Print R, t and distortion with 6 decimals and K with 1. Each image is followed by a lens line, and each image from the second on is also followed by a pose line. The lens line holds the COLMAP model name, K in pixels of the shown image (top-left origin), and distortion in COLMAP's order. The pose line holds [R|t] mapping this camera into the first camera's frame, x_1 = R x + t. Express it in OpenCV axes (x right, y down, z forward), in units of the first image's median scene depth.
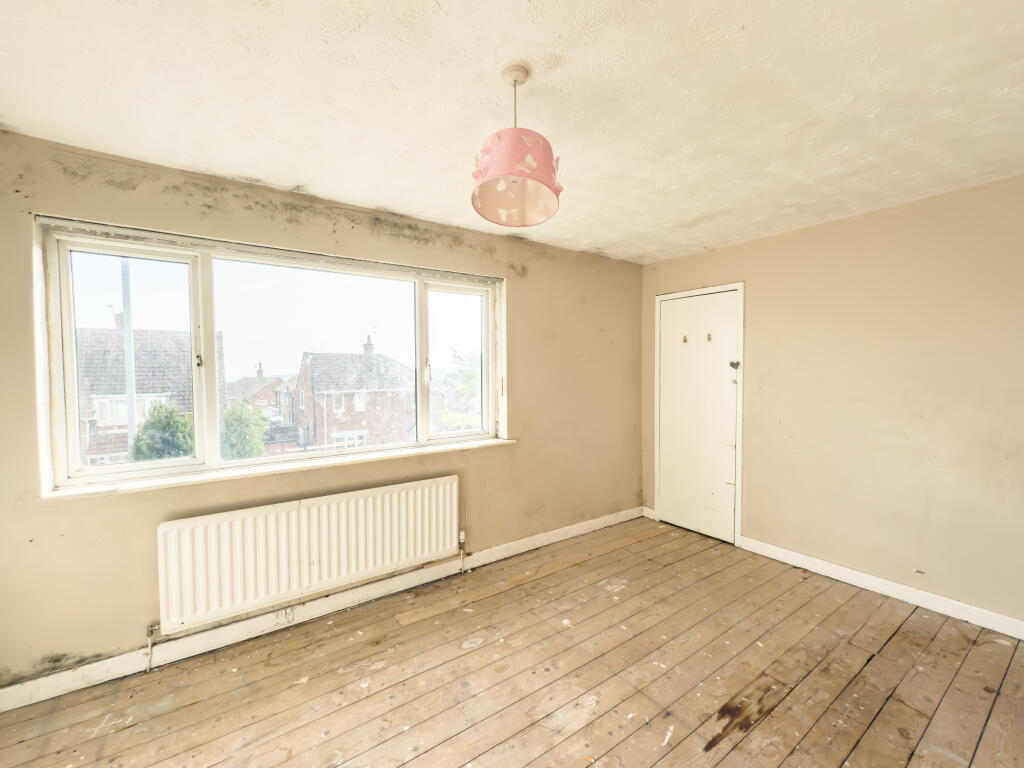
lens RADIAL K [[435.5, 0, 506.7], [0, 435.5, 385.9], [0, 0, 1]] dist [0.003157, -0.000676]
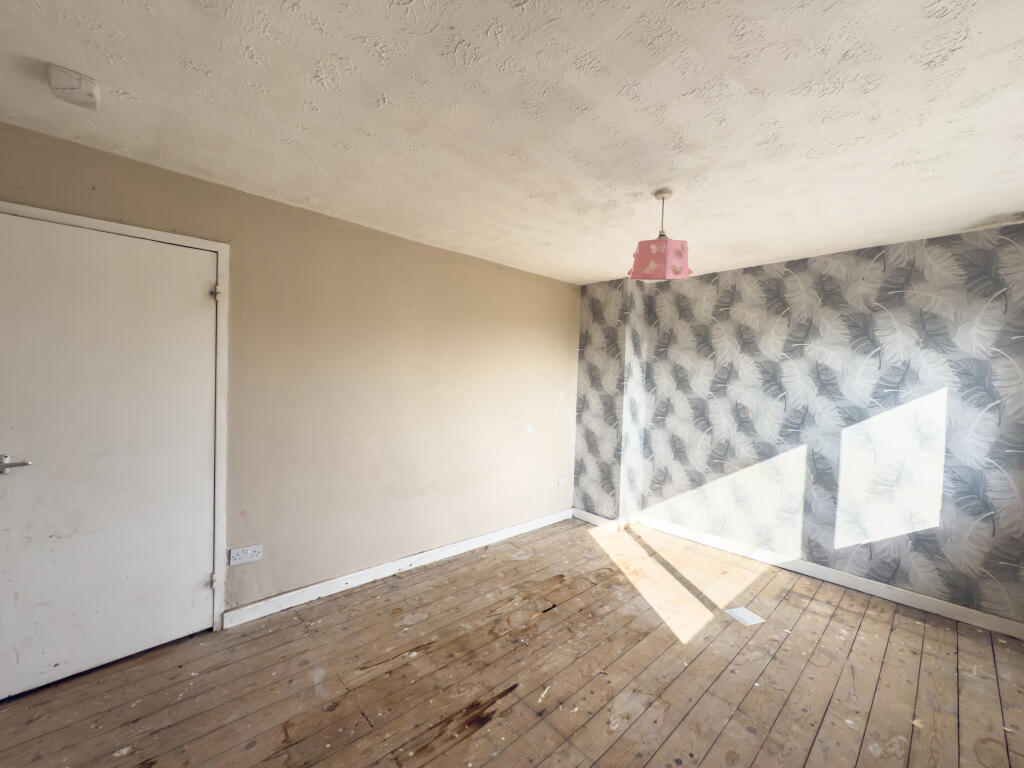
lens RADIAL K [[411.6, 0, 509.6], [0, 411.6, 384.6], [0, 0, 1]] dist [-0.003031, 0.000659]
pose [[-0.991563, -0.020891, -0.127930, 0.465169], [-0.027849, 0.998215, 0.052840, -0.060158], [0.126597, 0.055957, -0.990375, 1.525515]]
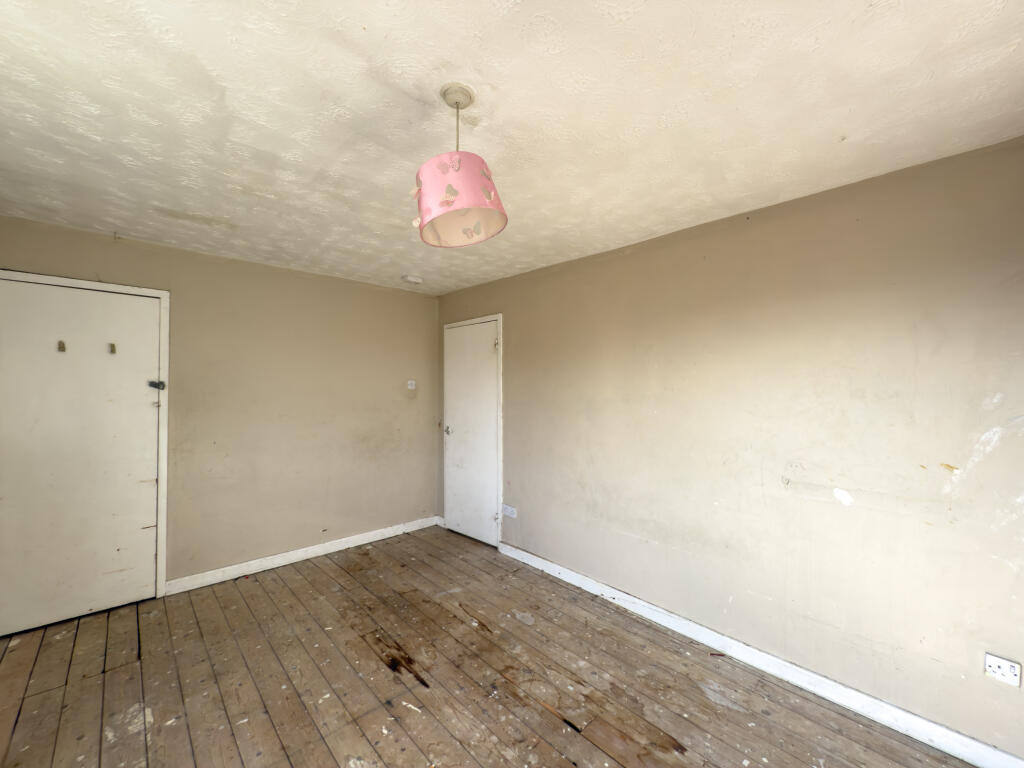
lens RADIAL K [[411.6, 0, 513.7], [0, 411.6, 387.0], [0, 0, 1]] dist [-0.003031, 0.000659]
pose [[-0.143857, 0.005297, 0.989584, -0.572714], [0.030617, 0.999531, -0.000899, -0.033843], [-0.989125, 0.030169, -0.143952, 0.647869]]
